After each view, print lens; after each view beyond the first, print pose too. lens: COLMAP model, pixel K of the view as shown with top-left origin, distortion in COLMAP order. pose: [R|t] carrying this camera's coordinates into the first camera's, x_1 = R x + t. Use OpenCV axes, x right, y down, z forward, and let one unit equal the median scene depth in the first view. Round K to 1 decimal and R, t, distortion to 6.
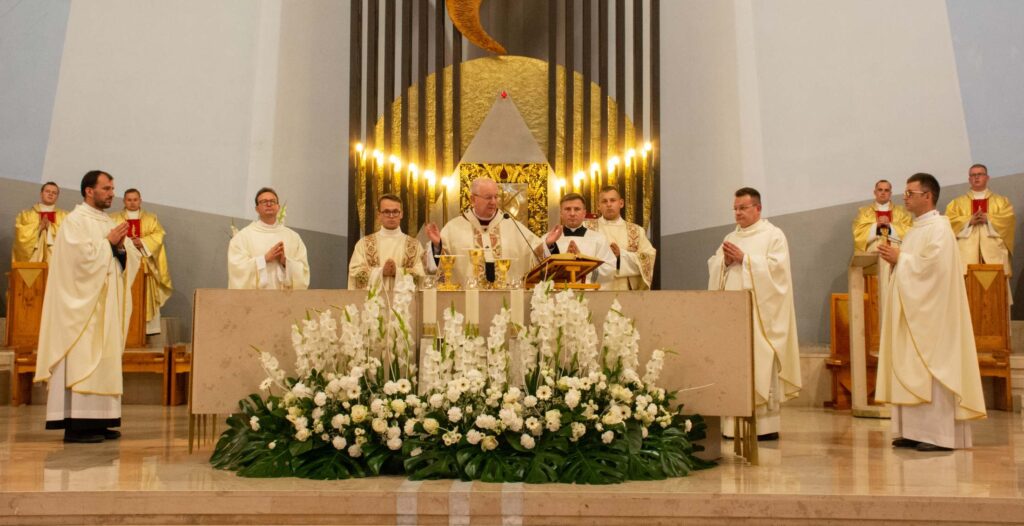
lens RADIAL K [[1357.9, 0, 502.8], [0, 1357.9, 203.0], [0, 0, 1]] dist [0.090398, 0.000000]
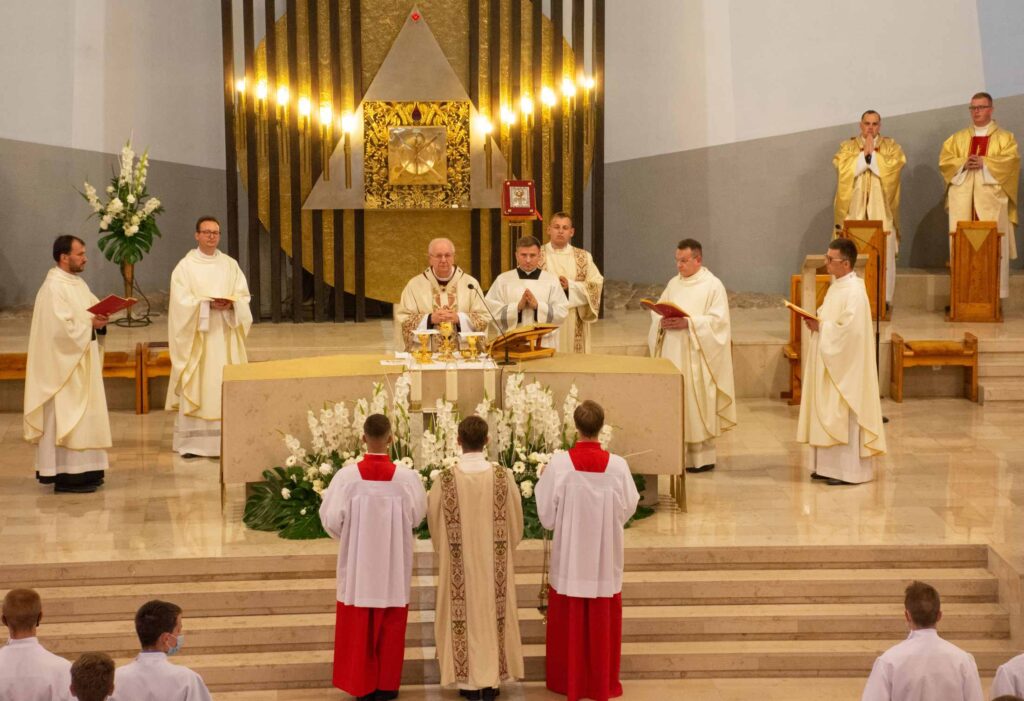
lens RADIAL K [[3470.8, 0, 550.0], [0, 3470.8, 321.8], [0, 0, 1]] dist [1.184824, 0.000000]
pose [[0.994339, -0.018334, 0.104657, -0.261611], [-0.004790, 0.976264, 0.216529, -0.654758], [-0.106143, -0.215805, 0.970650, -2.001398]]
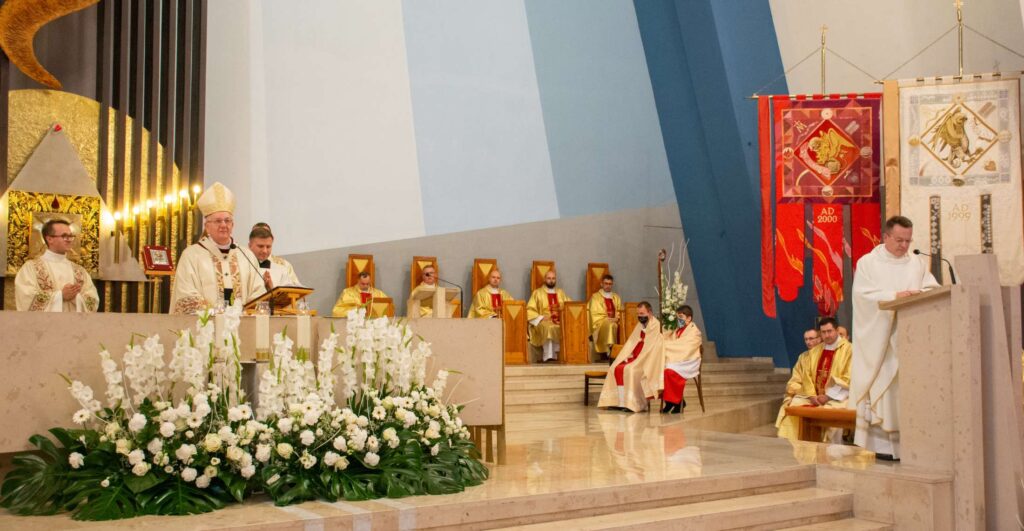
lens RADIAL K [[1032.6, 0, 526.8], [0, 1032.6, 274.9], [0, 0, 1]] dist [0.032977, 0.000000]
pose [[0.802125, 0.035689, 0.596089, -0.340563], [-0.049035, 0.998778, 0.006185, 0.019654], [-0.595140, -0.034190, 0.802894, 0.265405]]
